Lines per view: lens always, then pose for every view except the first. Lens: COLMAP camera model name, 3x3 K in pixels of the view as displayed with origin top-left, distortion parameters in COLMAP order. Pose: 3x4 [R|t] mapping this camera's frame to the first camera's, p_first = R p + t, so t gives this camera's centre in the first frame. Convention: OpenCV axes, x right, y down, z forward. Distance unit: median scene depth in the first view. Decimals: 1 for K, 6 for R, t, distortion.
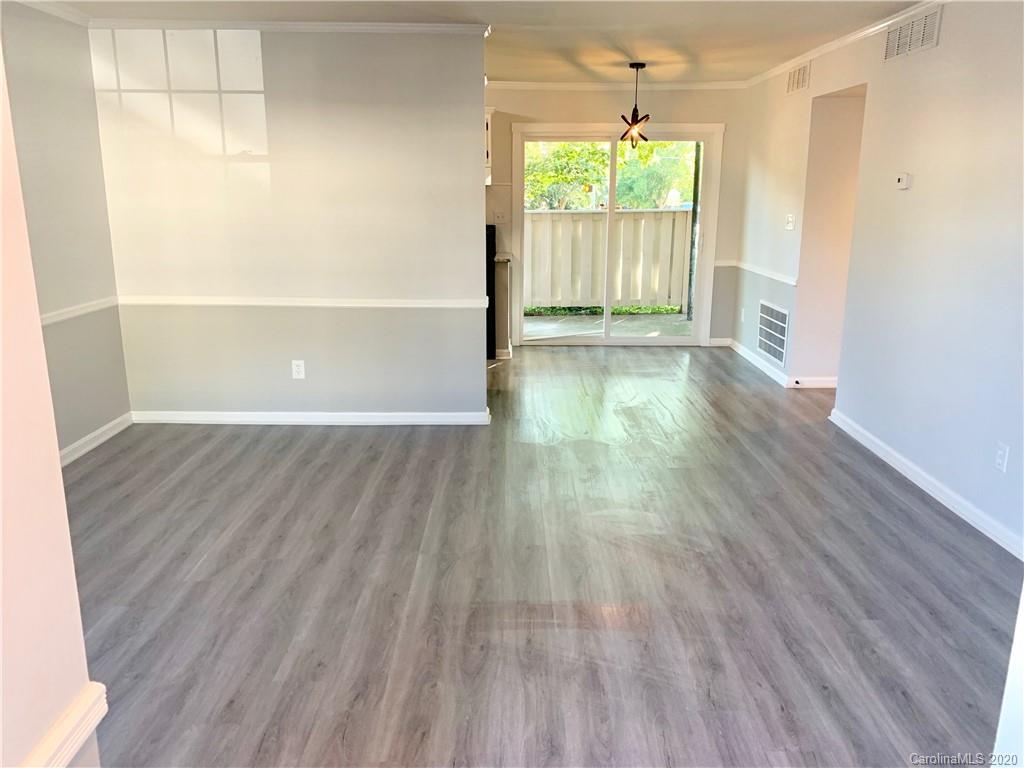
lens RADIAL K [[788.8, 0, 512.0], [0, 788.8, 384.0], [0, 0, 1]] dist [-0.005320, -0.000813]
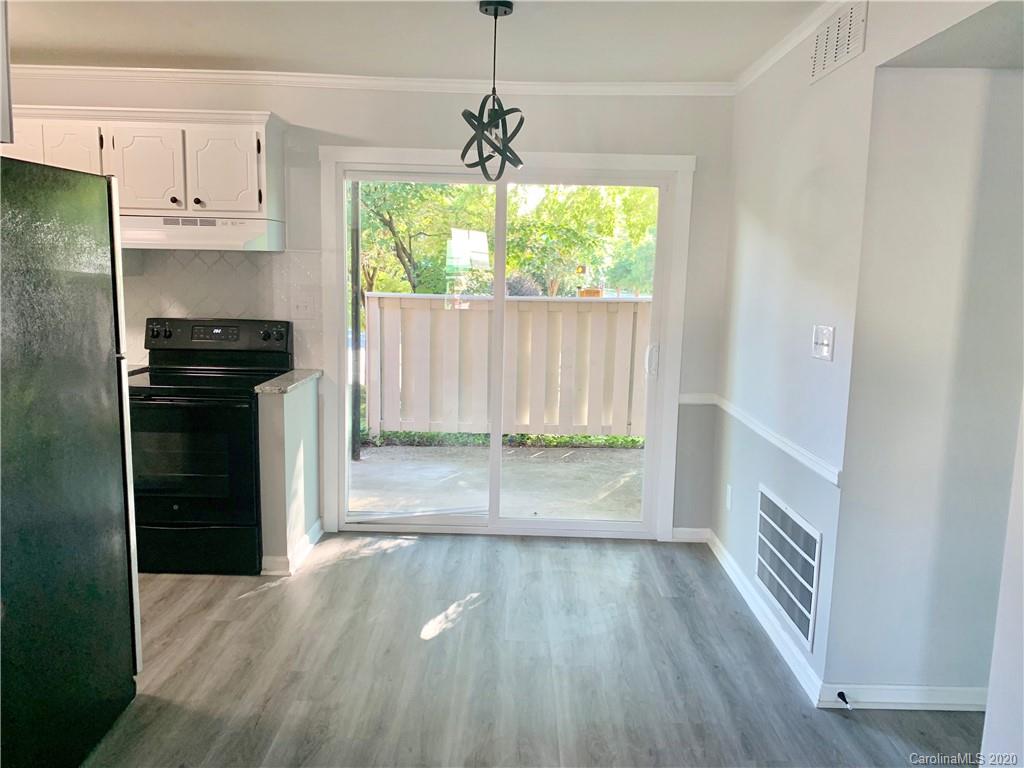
lens RADIAL K [[788.5, 0, 512.0], [0, 788.5, 384.0], [0, 0, 1]] dist [0.002895, 0.000737]
pose [[0.999677, 0.023786, -0.008980, 0.146693], [-0.024547, 0.994961, -0.097215, -0.109298], [0.006622, 0.097404, 0.995223, 0.451511]]
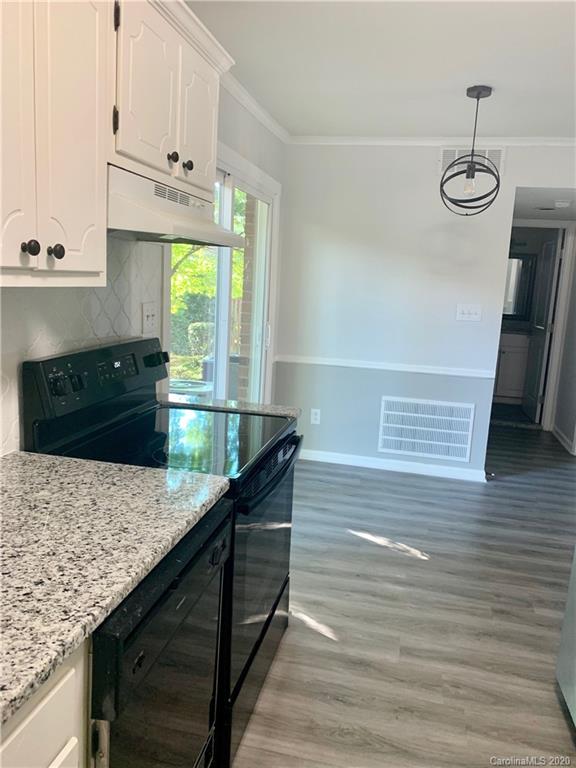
lens RADIAL K [[591.4, 0, 288.0], [0, 591.4, 384.0], [0, 0, 1]] dist [0.002895, 0.000737]
pose [[0.218794, -0.165352, 0.961659, -0.322935], [0.184766, 0.974729, 0.125562, -0.209105], [-0.958118, 0.150209, 0.243817, 0.873725]]
